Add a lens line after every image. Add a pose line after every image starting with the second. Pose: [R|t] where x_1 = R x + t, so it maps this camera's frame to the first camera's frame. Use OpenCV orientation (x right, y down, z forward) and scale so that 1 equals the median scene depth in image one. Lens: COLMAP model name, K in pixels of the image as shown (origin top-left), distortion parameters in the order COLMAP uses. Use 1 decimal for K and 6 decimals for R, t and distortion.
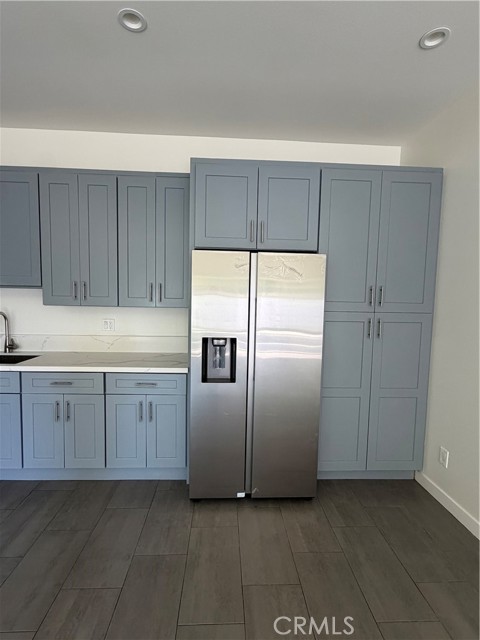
lens RADIAL K [[315.4, 0, 240.0], [0, 315.4, 320.0], [0, 0, 1]] dist [-0.000115, -0.000021]
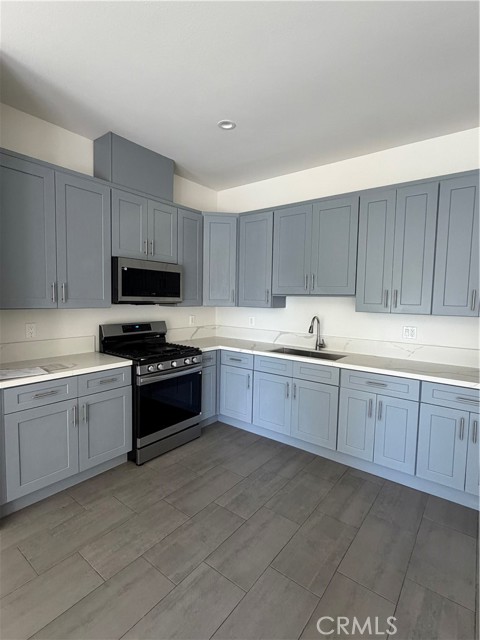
lens RADIAL K [[315.4, 0, 240.0], [0, 315.4, 320.0], [0, 0, 1]] dist [-0.000115, -0.000021]
pose [[0.760846, 0.039063, -0.647755, -0.222707], [-0.053772, 0.998549, -0.002942, 0.008789], [0.646700, 0.037070, 0.761843, -0.141630]]
